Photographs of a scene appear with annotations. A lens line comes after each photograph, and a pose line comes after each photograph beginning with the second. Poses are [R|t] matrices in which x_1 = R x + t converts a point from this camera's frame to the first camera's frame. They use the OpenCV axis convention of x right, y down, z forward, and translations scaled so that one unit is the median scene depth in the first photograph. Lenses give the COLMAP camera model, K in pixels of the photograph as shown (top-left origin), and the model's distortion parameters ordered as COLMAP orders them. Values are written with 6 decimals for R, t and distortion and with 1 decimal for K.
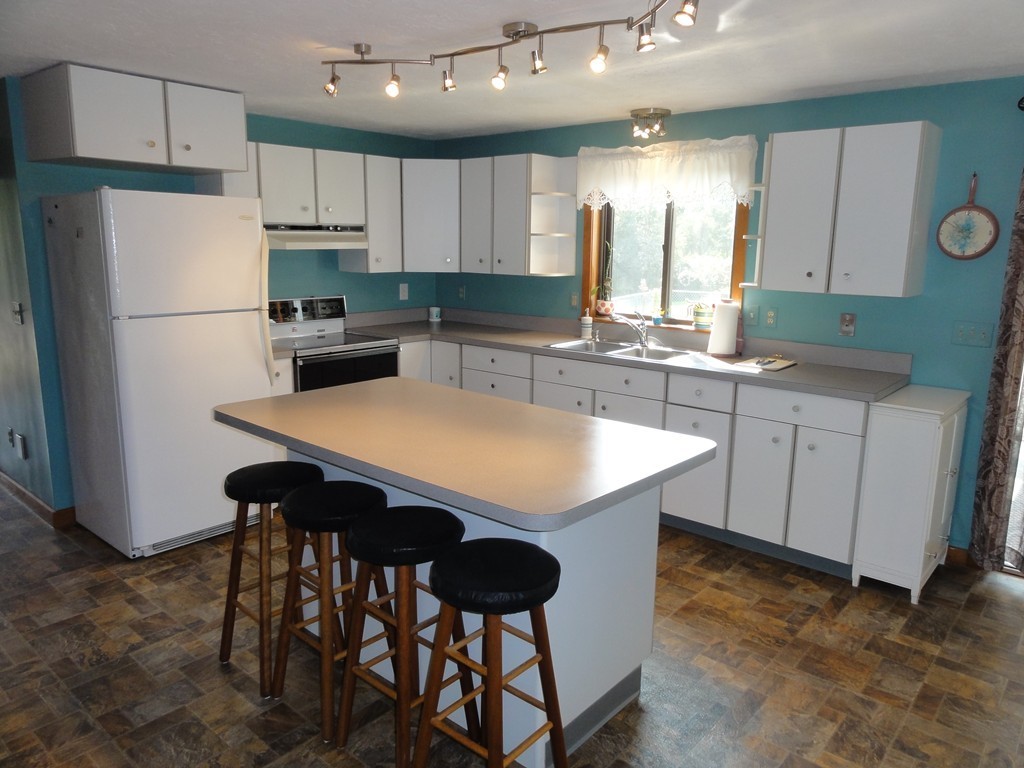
lens RADIAL K [[727.9, 0, 512.0], [0, 727.9, 384.0], [0, 0, 1]] dist [-0.007716, 0.008098]
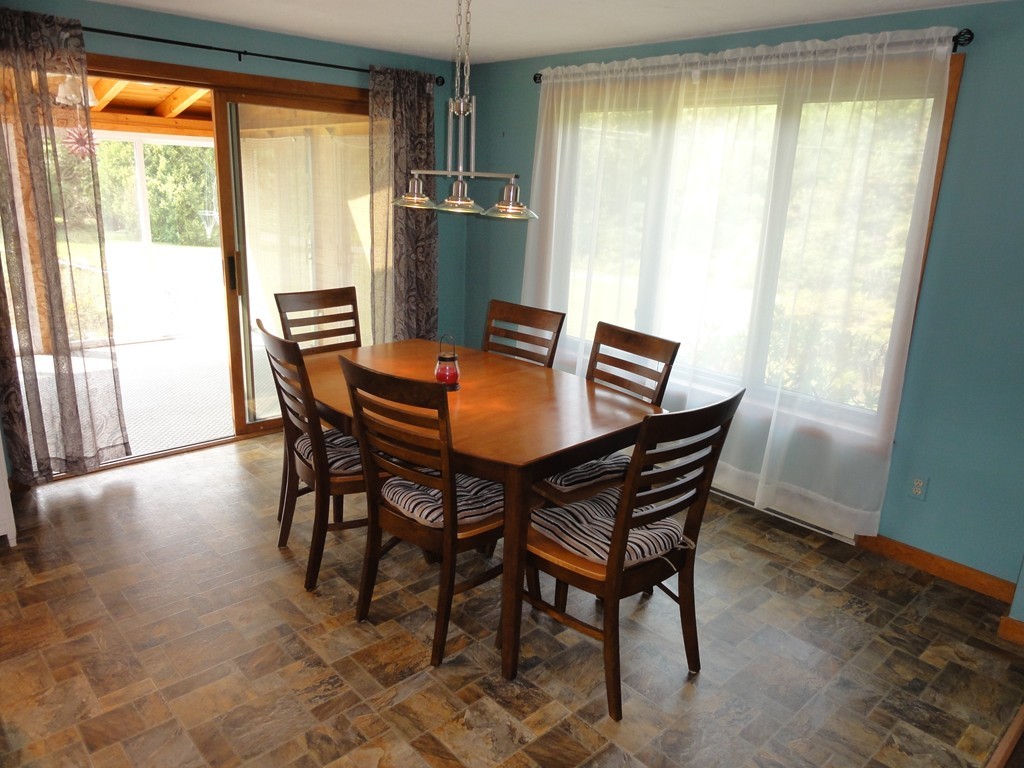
lens RADIAL K [[713.2, 0, 517.0], [0, 713.2, 401.7], [0, 0, 1]] dist [-0.000711, 0.003486]
pose [[0.105925, -0.308702, 0.945242, -0.181347], [0.154133, 0.944198, 0.291088, -0.044040], [-0.982356, 0.114860, 0.147595, 0.146344]]
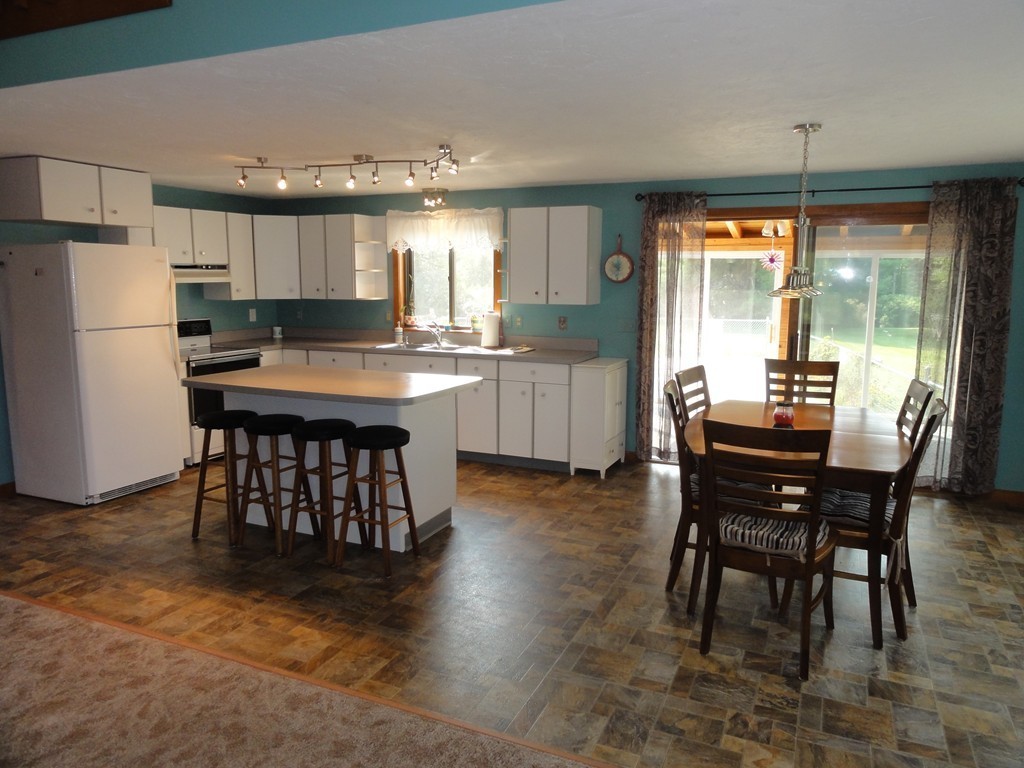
lens RADIAL K [[727.9, 0, 512.0], [0, 727.9, 384.0], [0, 0, 1]] dist [-0.007716, 0.008098]
pose [[0.958447, -0.051527, 0.280577, -0.104440], [0.064026, 0.997315, -0.035558, 0.096284], [-0.277991, 0.052045, 0.959173, -0.489494]]
